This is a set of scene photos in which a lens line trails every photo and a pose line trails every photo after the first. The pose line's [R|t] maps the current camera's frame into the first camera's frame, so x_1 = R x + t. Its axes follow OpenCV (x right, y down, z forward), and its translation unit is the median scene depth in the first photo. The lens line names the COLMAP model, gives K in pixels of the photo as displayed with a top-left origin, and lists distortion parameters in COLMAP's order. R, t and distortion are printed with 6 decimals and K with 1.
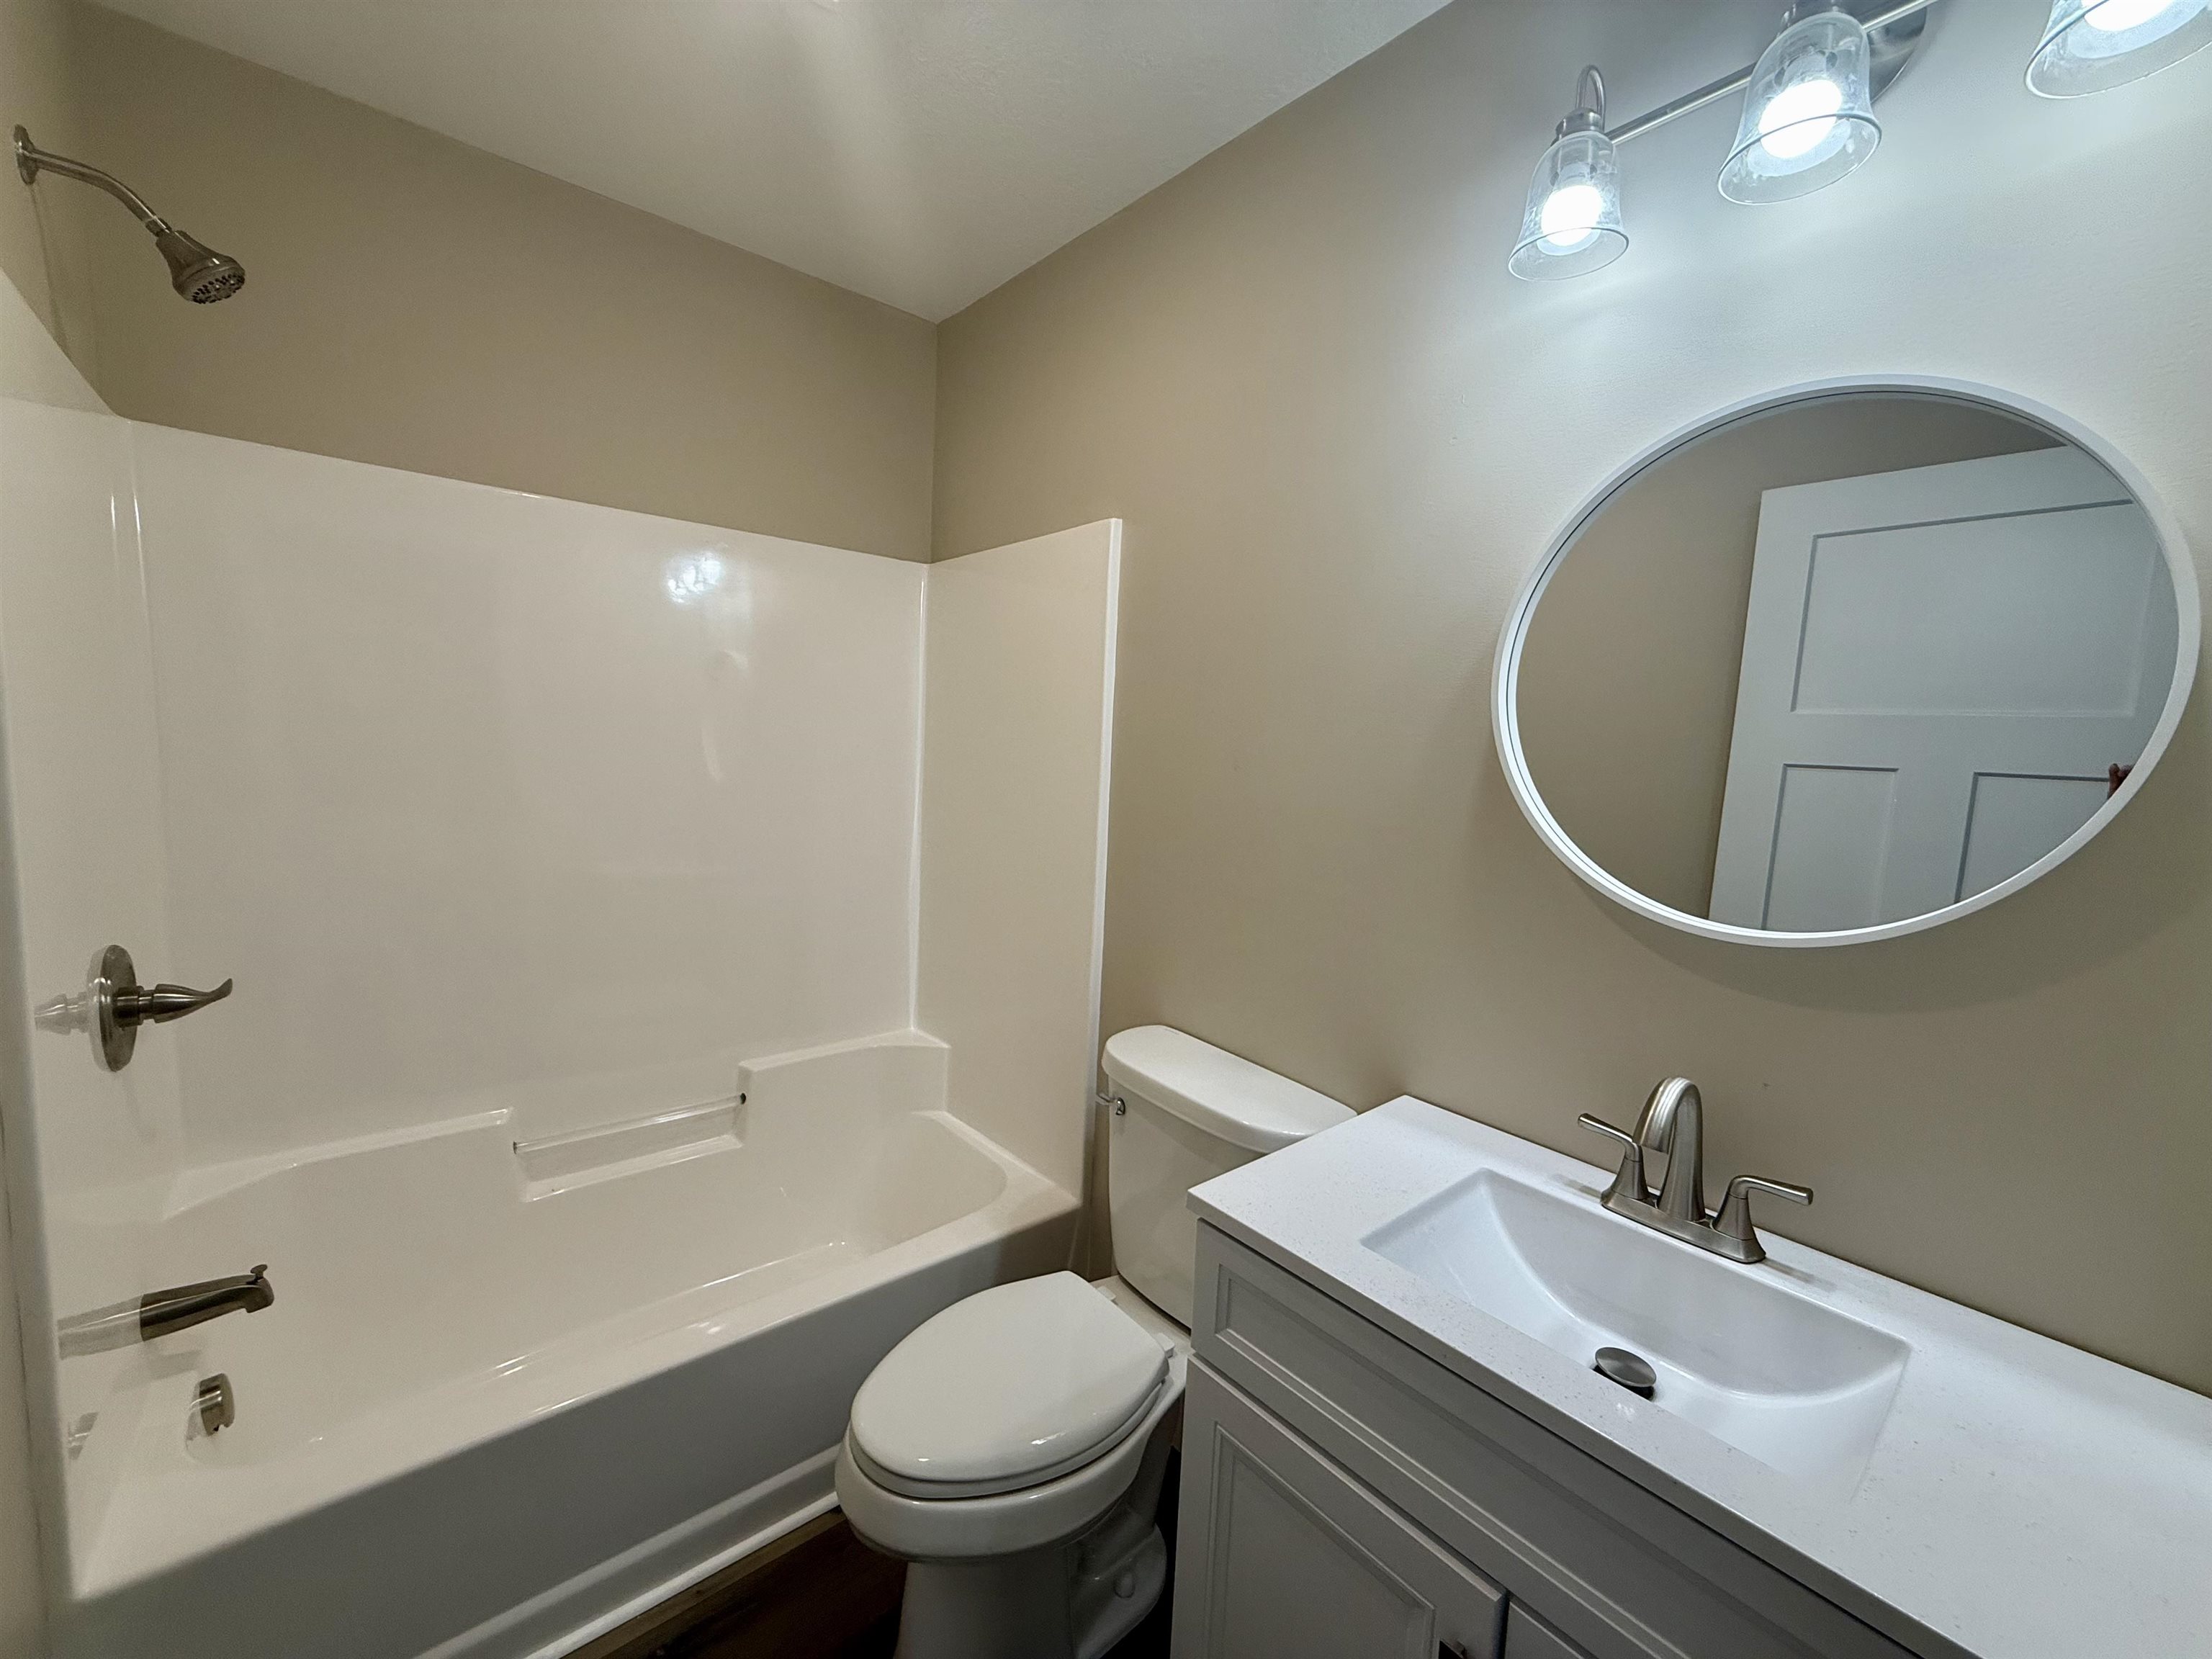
lens RADIAL K [[875.2, 0, 1110.6], [0, 875.2, 821.0], [0, 0, 1]] dist [0.001073, 0.000075]
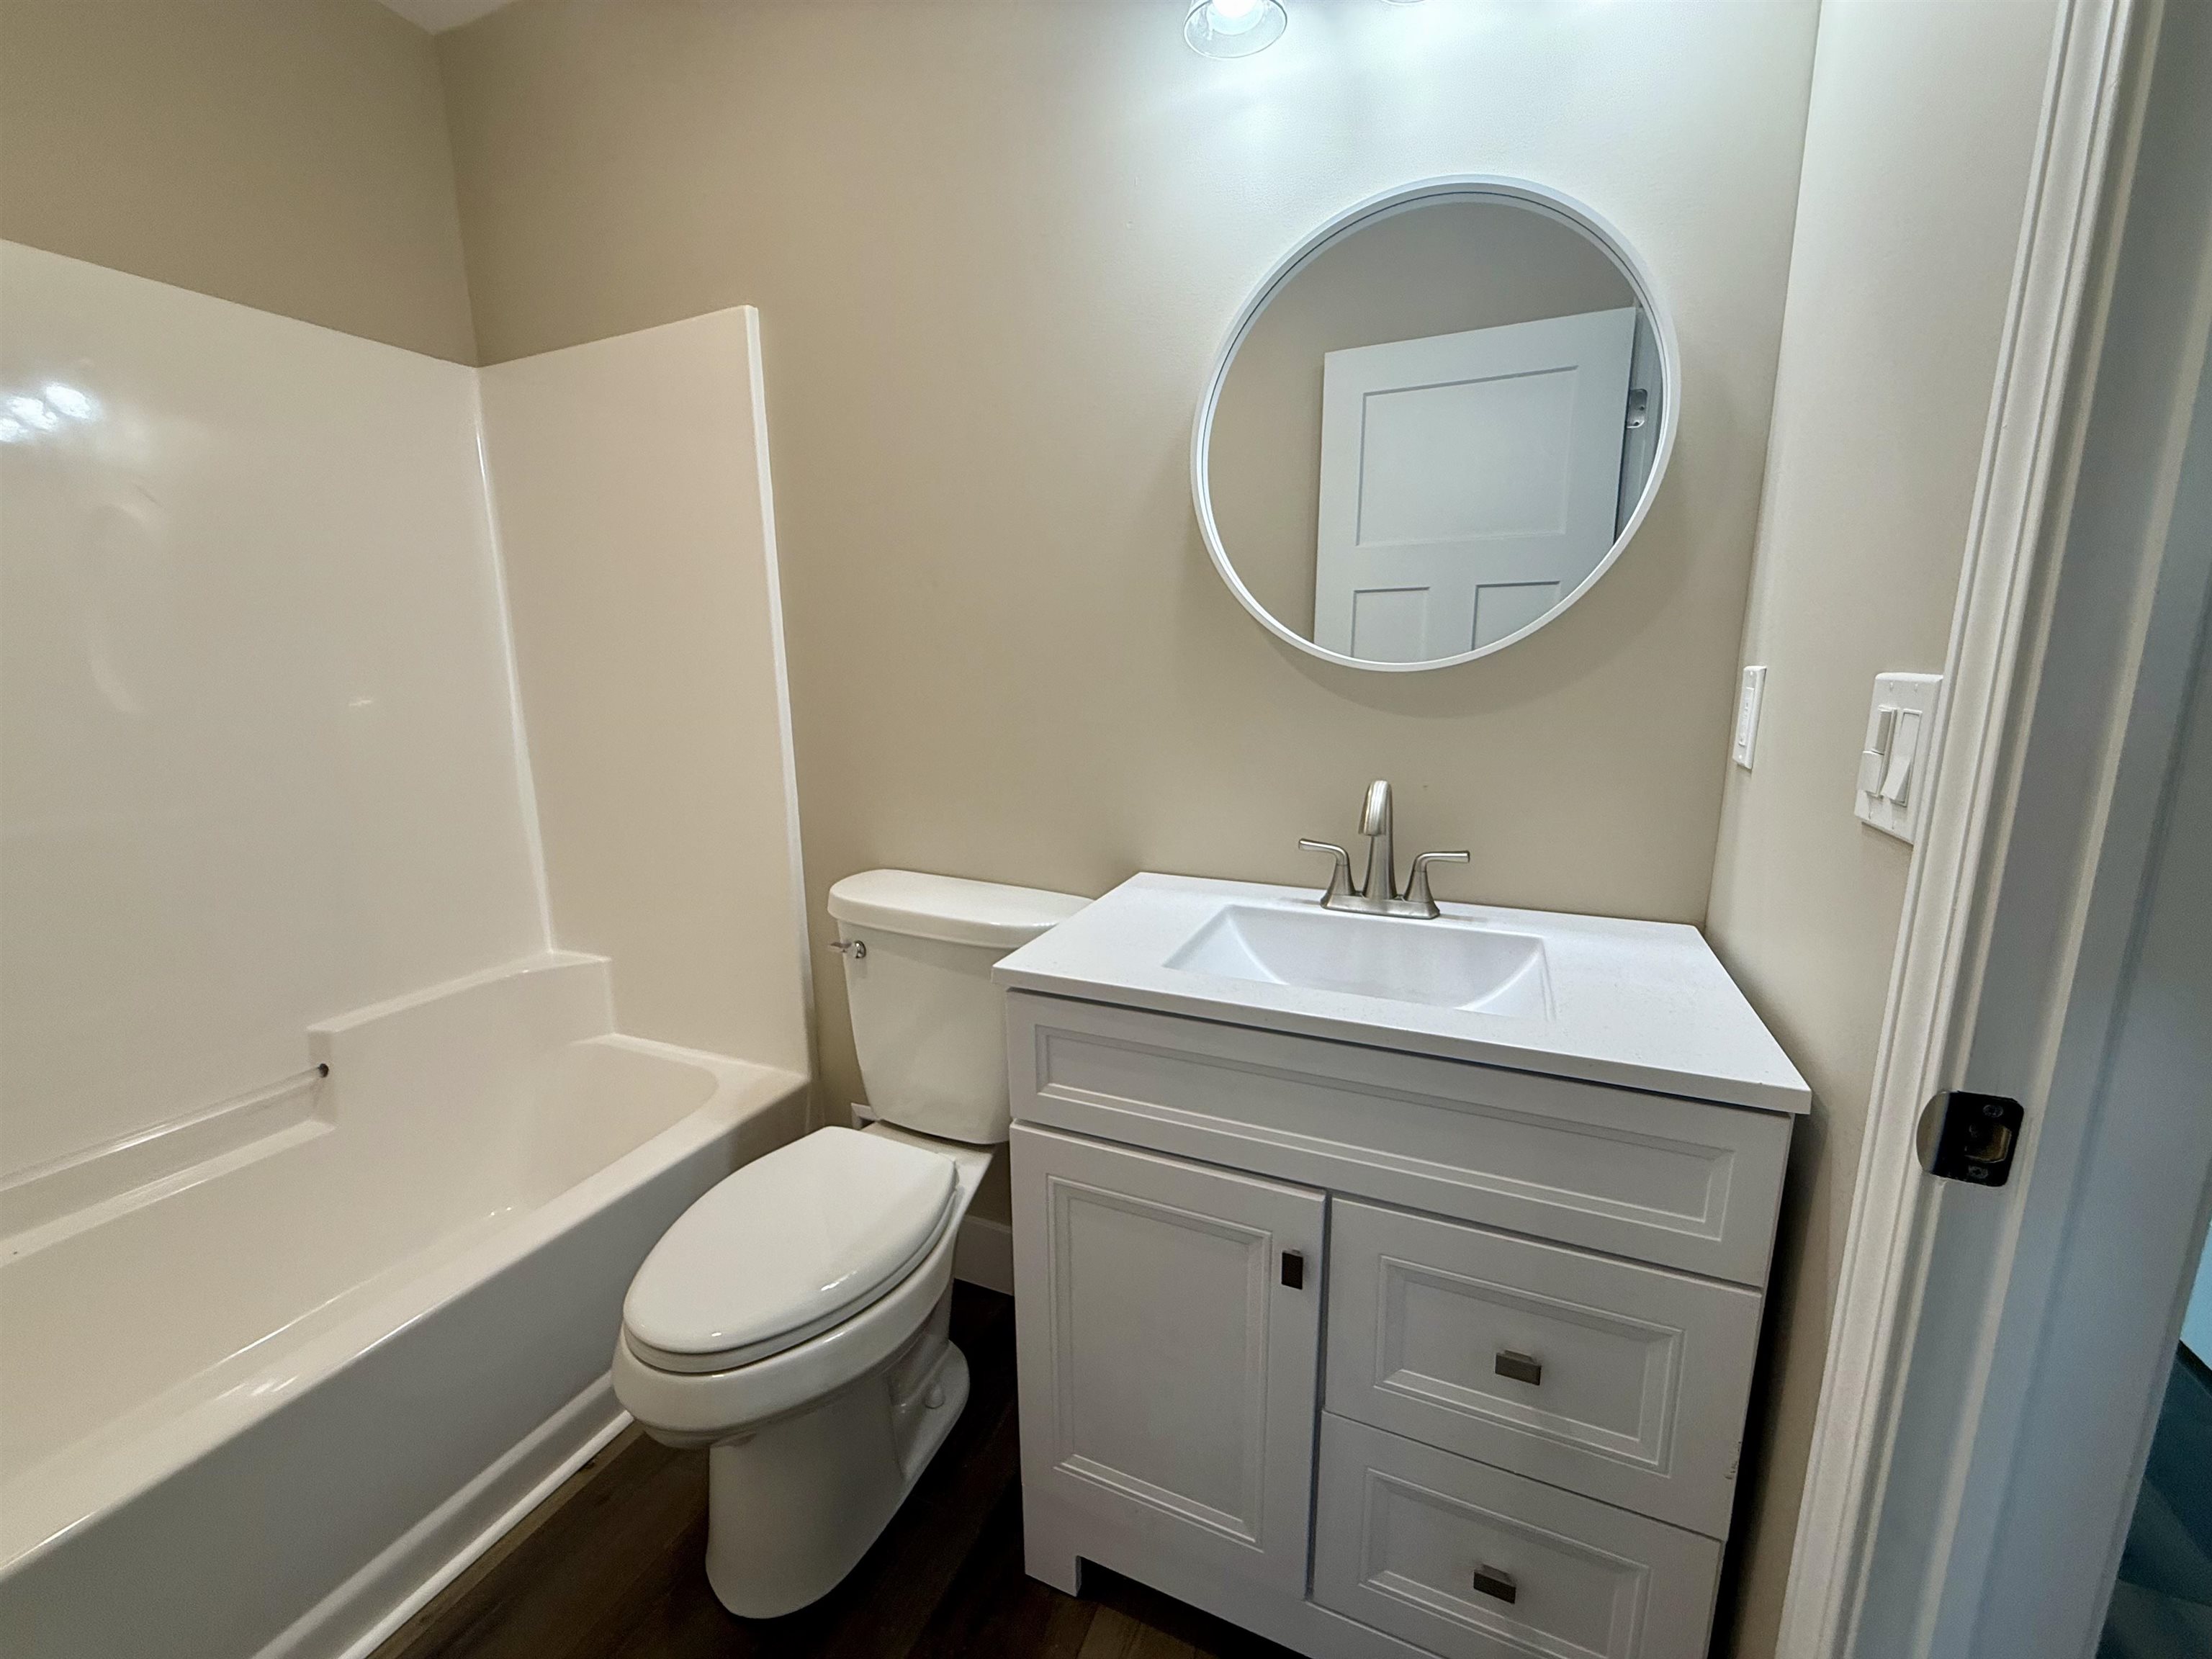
lens RADIAL K [[875.2, 0, 1121.4], [0, 875.2, 804.7], [0, 0, 1]] dist [0.001073, 0.000075]
pose [[0.899547, -0.137224, 0.414711, -0.105449], [0.096748, 0.988385, 0.117193, 0.088386], [-0.425976, -0.065298, 0.902375, 0.035066]]
